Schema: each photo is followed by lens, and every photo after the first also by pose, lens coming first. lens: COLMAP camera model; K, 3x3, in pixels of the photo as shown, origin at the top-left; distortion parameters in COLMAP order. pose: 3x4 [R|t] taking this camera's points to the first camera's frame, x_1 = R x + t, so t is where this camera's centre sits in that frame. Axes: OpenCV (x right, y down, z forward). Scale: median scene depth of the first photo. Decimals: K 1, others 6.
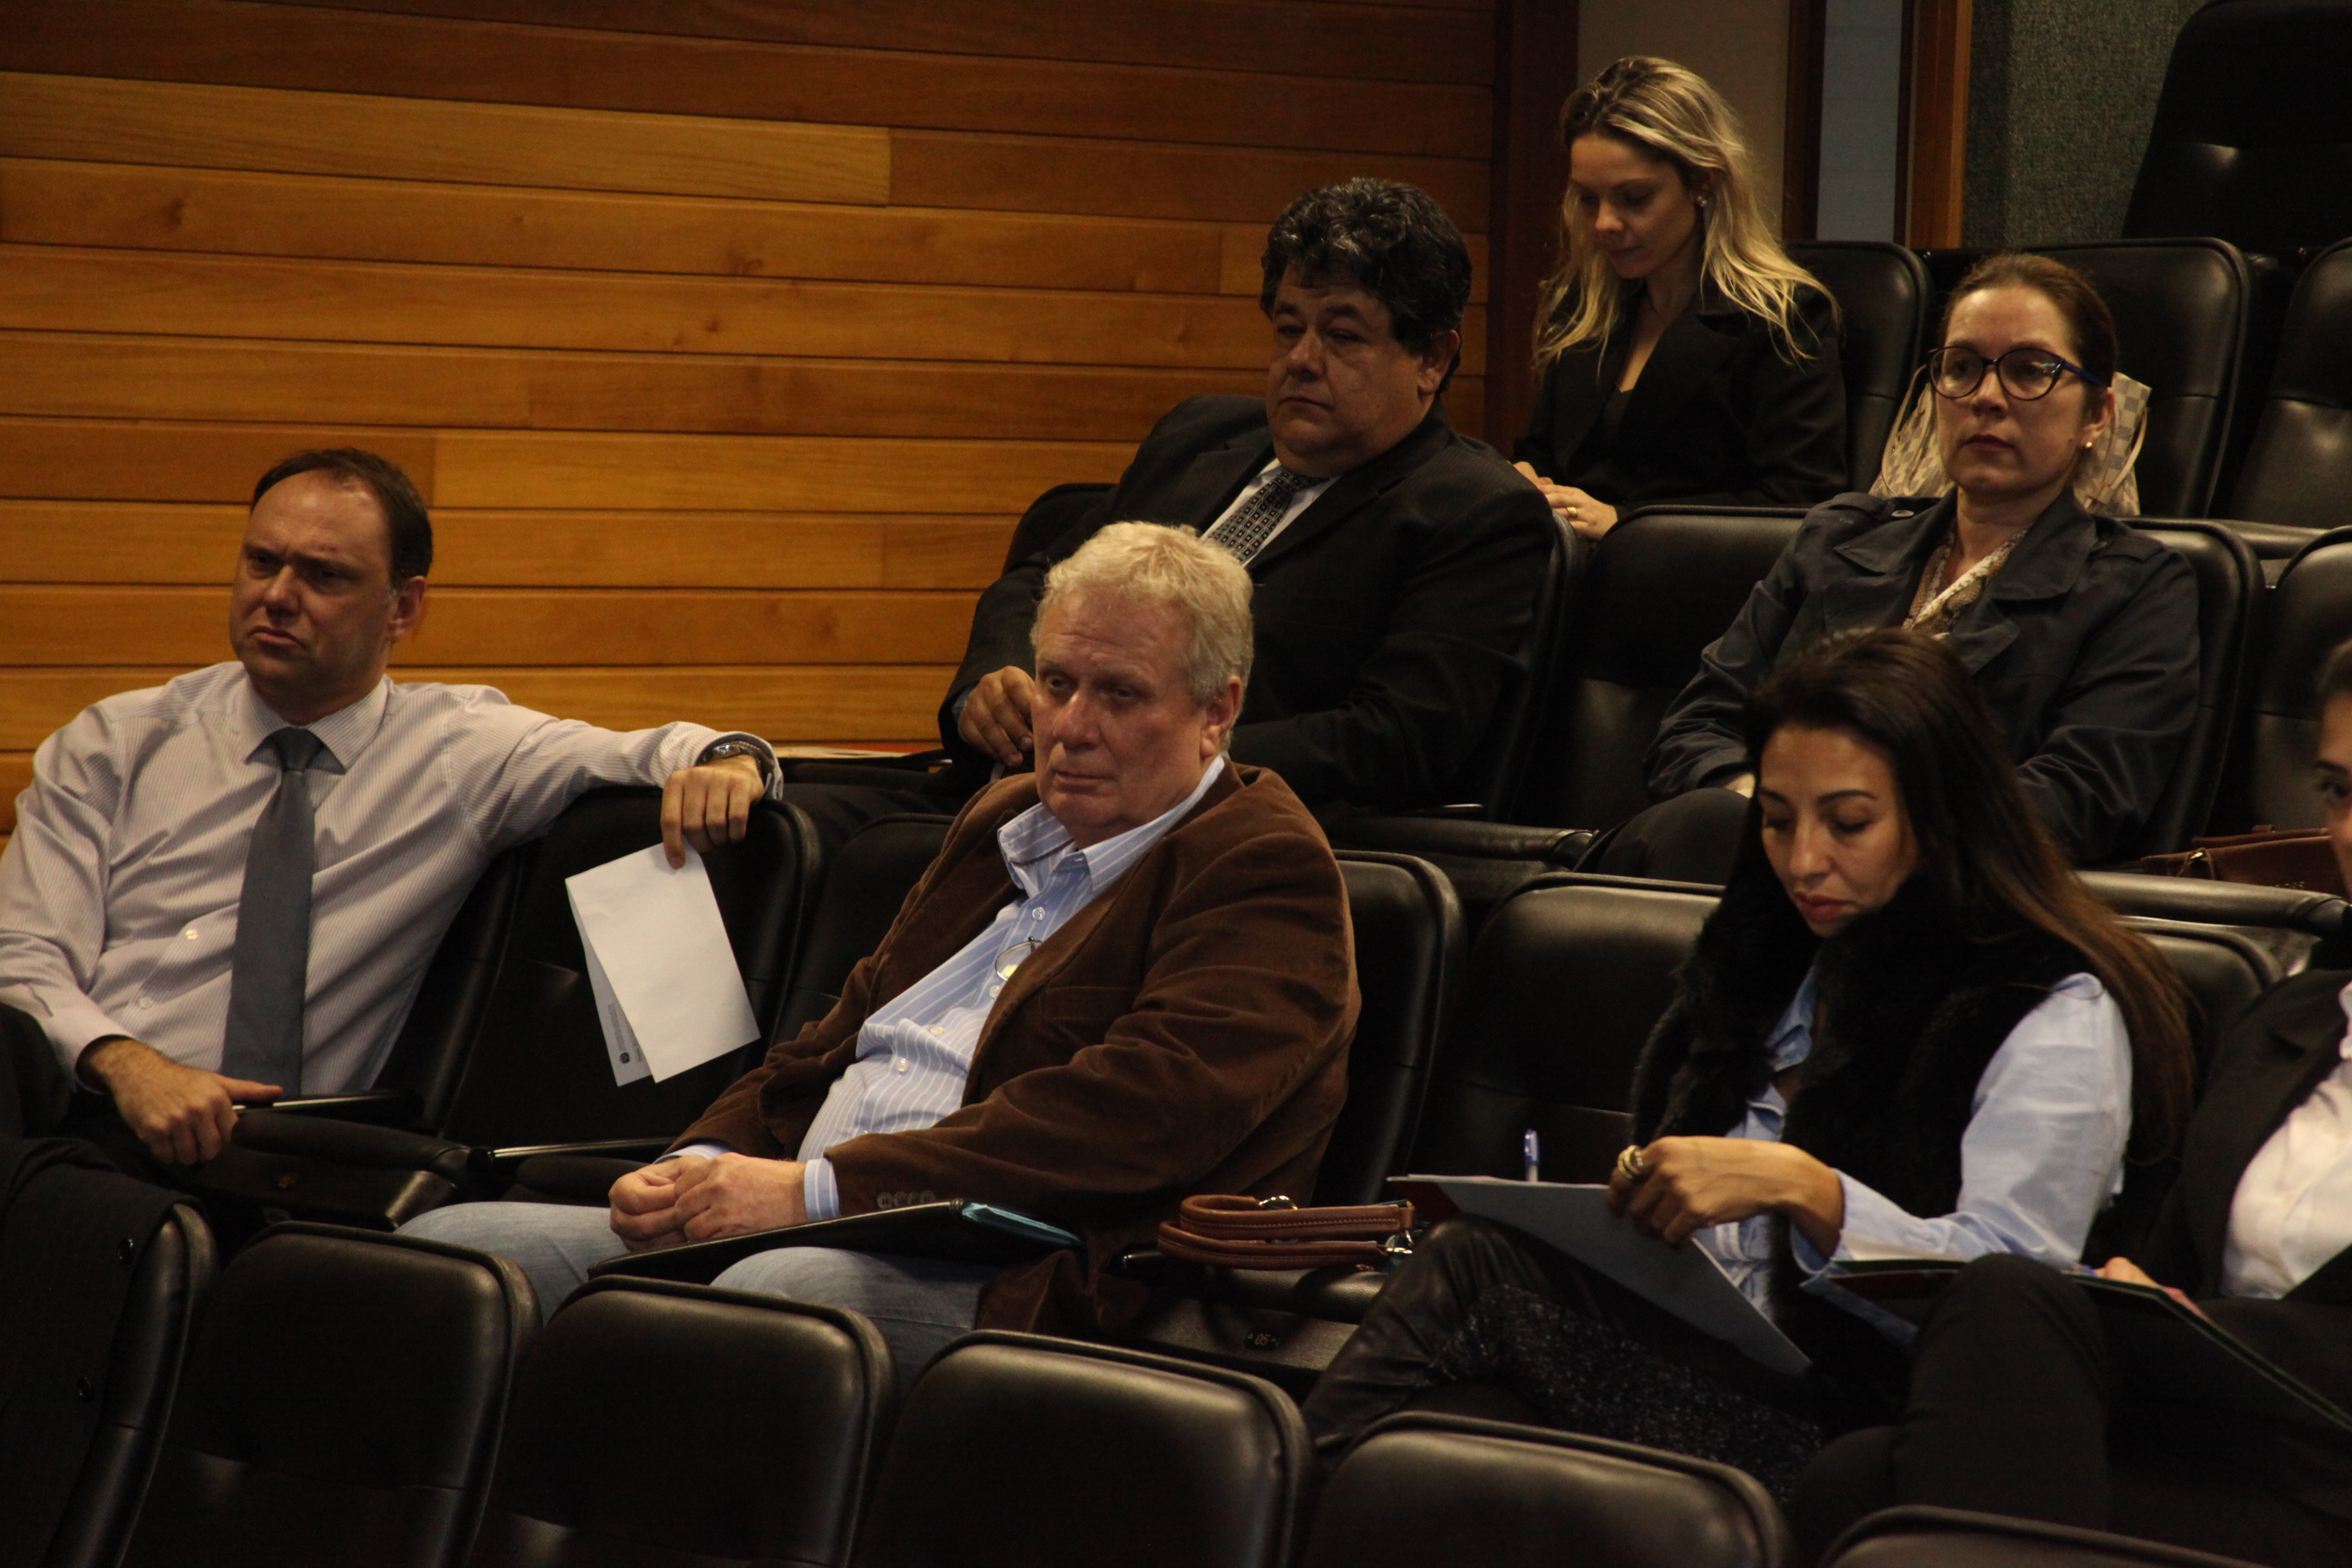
lens RADIAL K [[7836.2, 0, 1176.0], [0, 7836.2, 784.0], [0, 0, 1]] dist [1.033517, -1.719583]
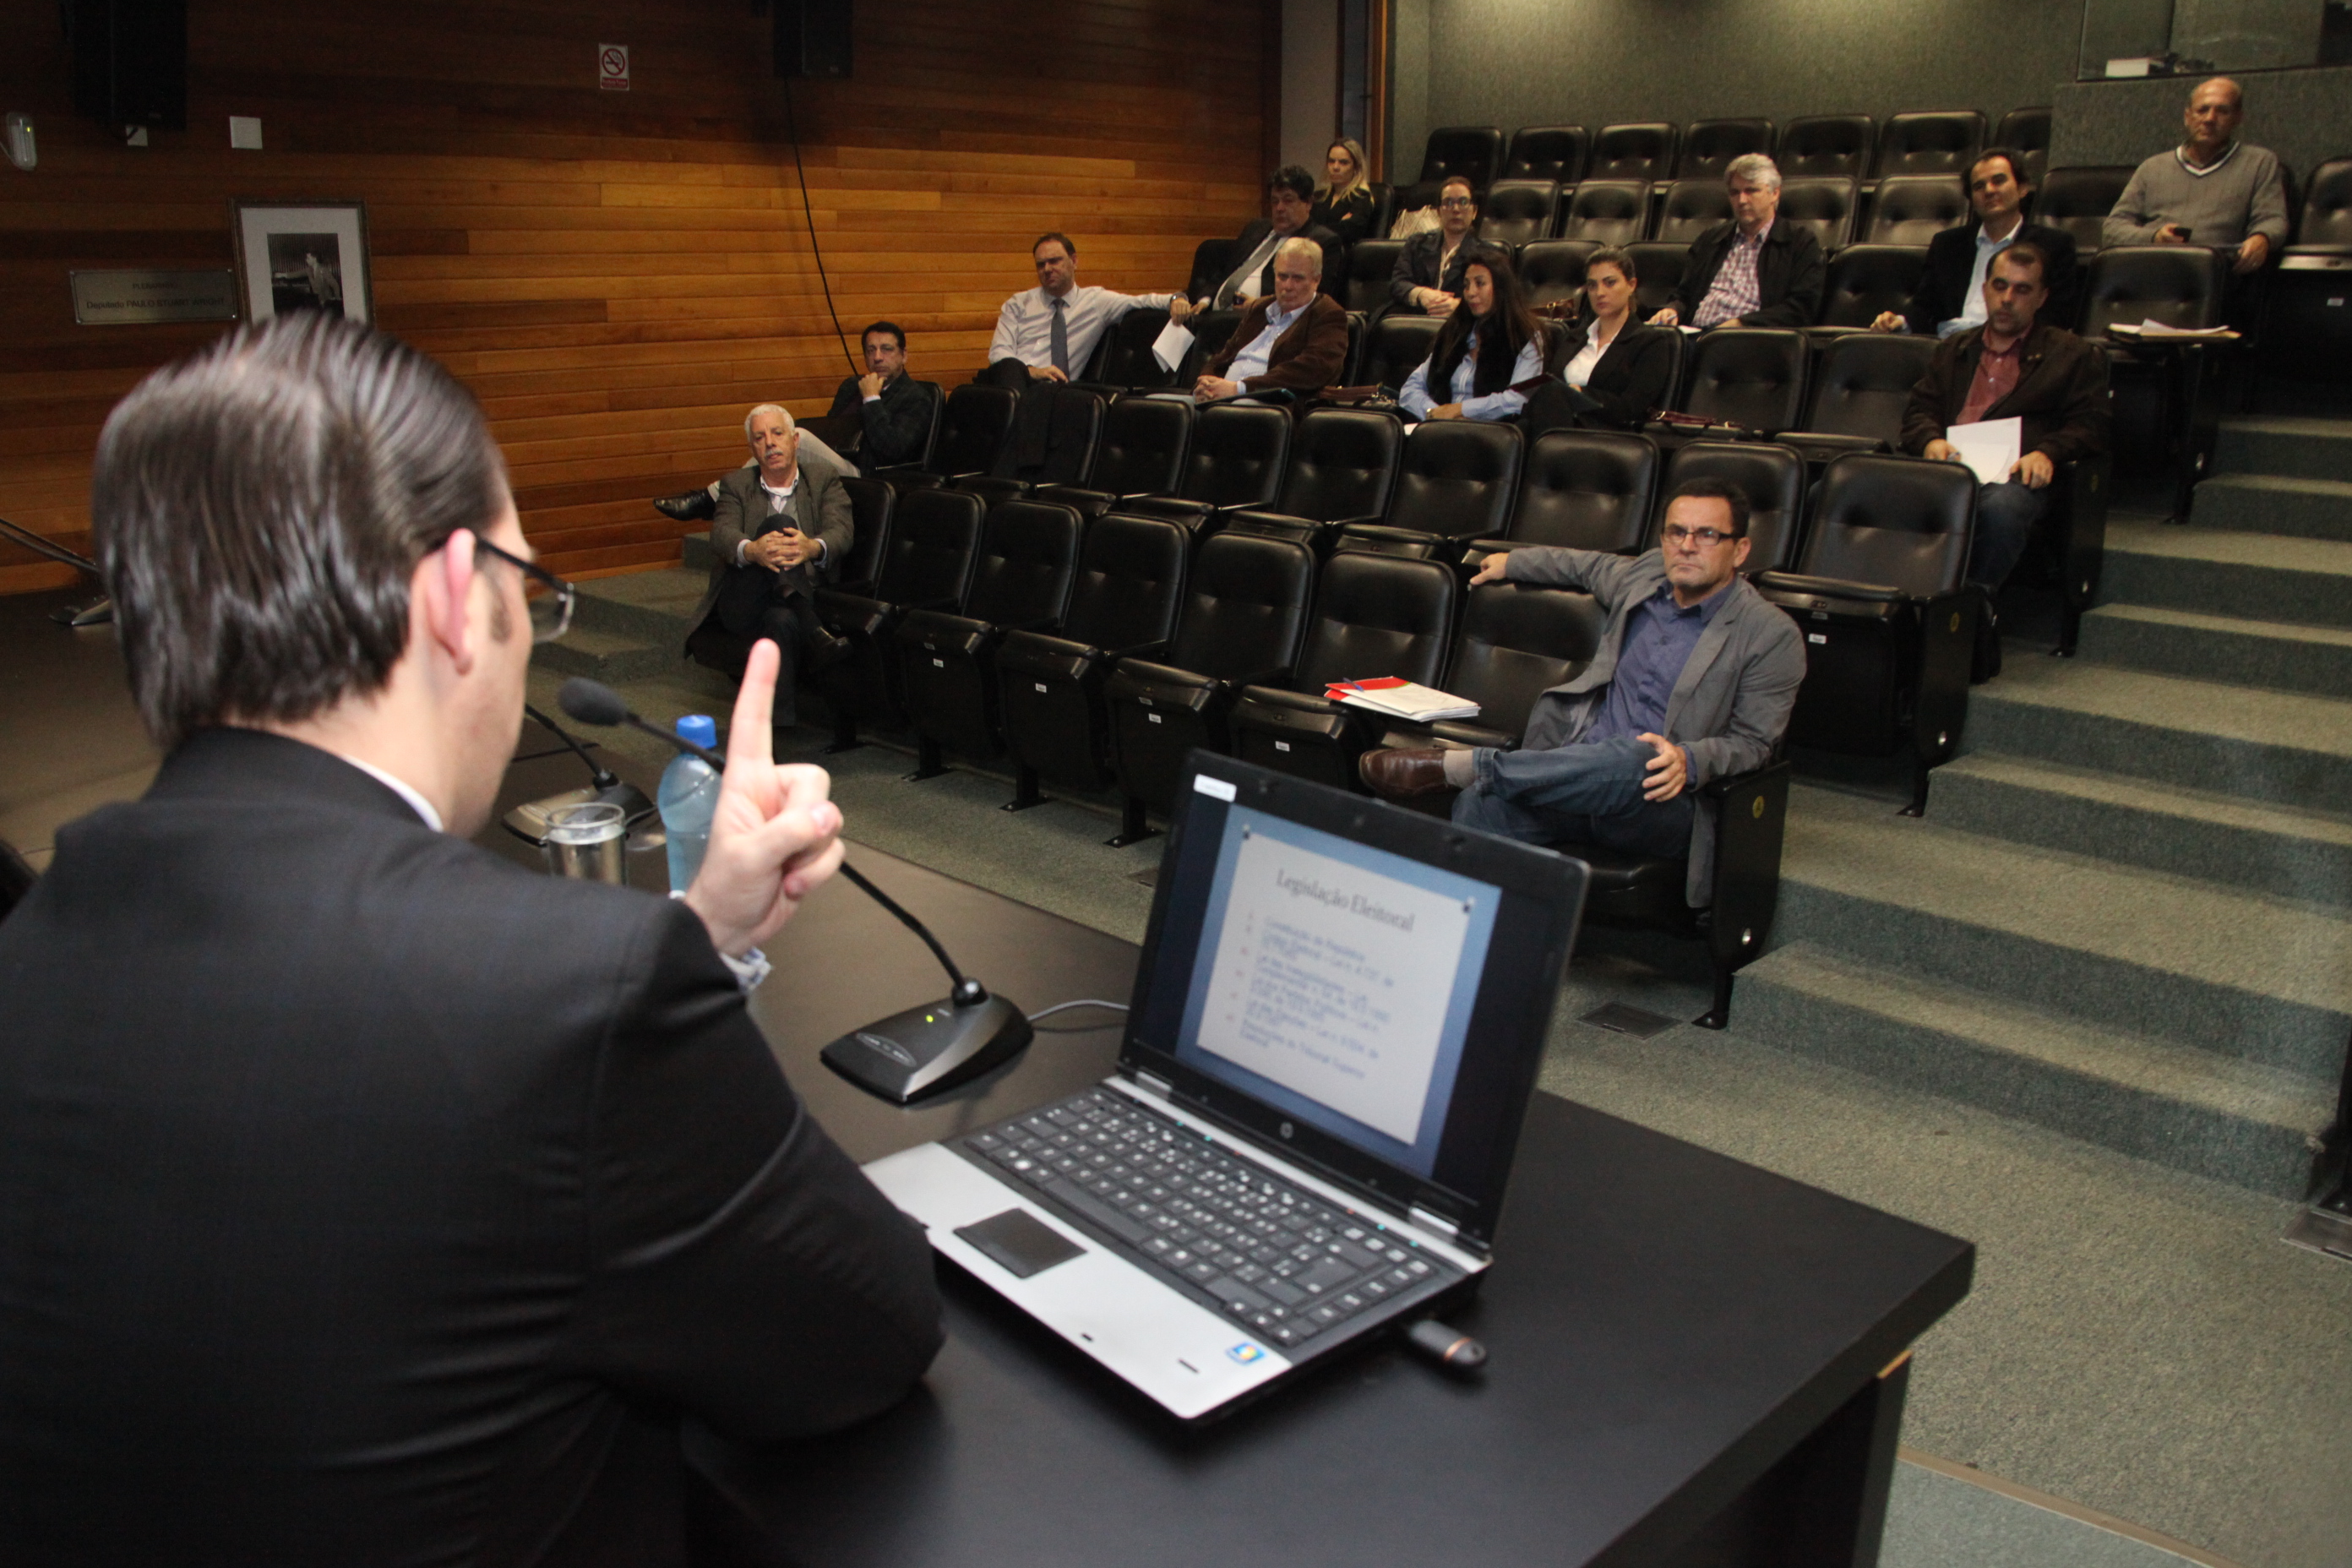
lens RADIAL K [[1942.0, 0, 1176.0], [0, 1942.0, 784.0], [0, 0, 1]] dist [-0.095964, 0.109581]
pose [[0.994306, -0.045004, 0.096597, -0.176677], [0.022997, 0.975708, 0.217863, 0.026602], [-0.104055, -0.214401, 0.971187, -0.112942]]
